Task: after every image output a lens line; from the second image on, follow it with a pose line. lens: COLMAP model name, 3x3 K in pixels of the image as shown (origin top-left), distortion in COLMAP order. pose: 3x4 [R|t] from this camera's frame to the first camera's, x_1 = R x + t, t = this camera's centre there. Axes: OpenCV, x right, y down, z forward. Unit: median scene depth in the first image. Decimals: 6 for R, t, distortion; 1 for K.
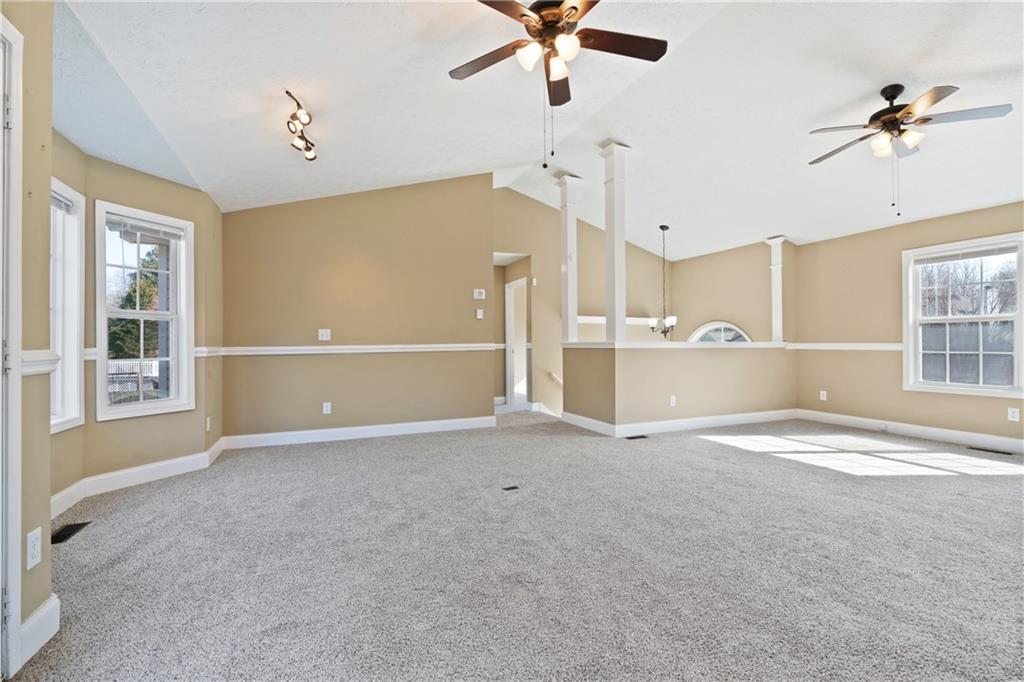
lens RADIAL K [[468.2, 0, 510.4], [0, 468.2, 335.7], [0, 0, 1]] dist [-0.018630, 0.008481]
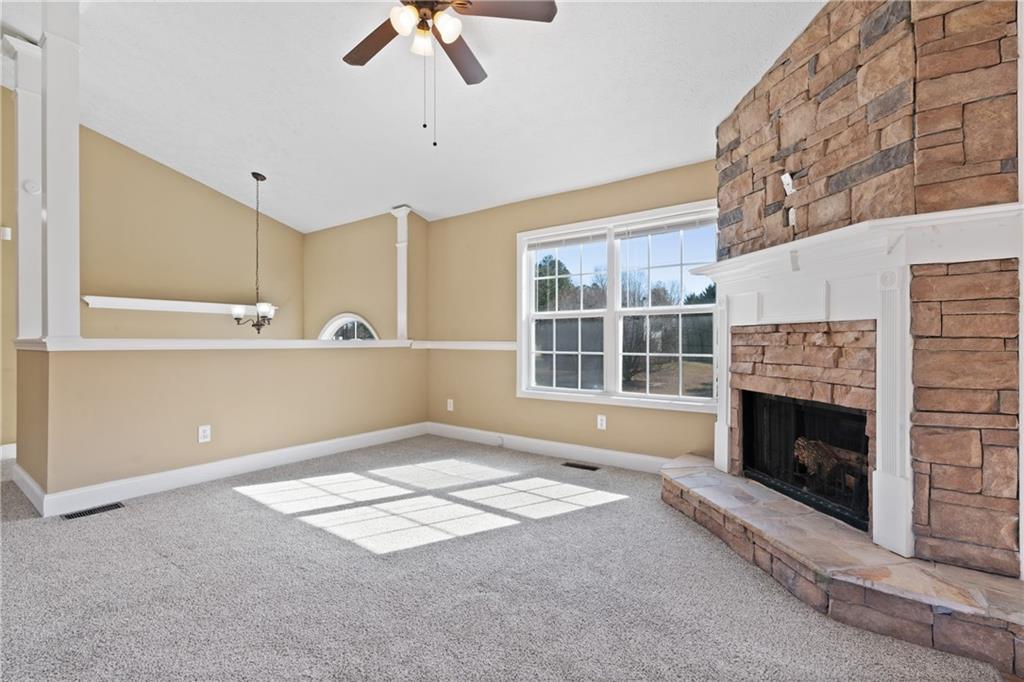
lens RADIAL K [[468.2, 0, 518.0], [0, 468.2, 337.6], [0, 0, 1]] dist [-0.018630, 0.008481]
pose [[0.862560, 0.004955, 0.505930, 0.414133], [-0.010755, 0.999906, 0.008542, 0.000757], [-0.505840, -0.012810, 0.862532, 0.259699]]
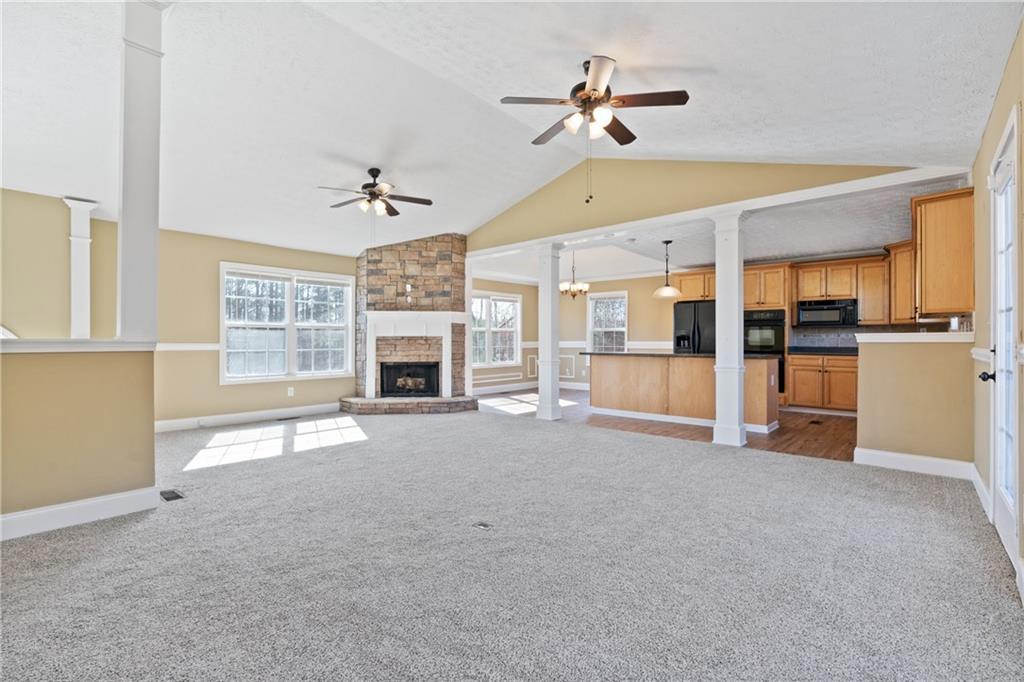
lens RADIAL K [[468.2, 0, 518.3], [0, 468.2, 342.6], [0, 0, 1]] dist [-0.018630, 0.008481]
pose [[-0.442582, 0.006115, 0.896707, -0.487755], [-0.012457, 0.999838, -0.012967, 0.019673], [-0.896642, -0.016909, -0.442434, 0.849313]]
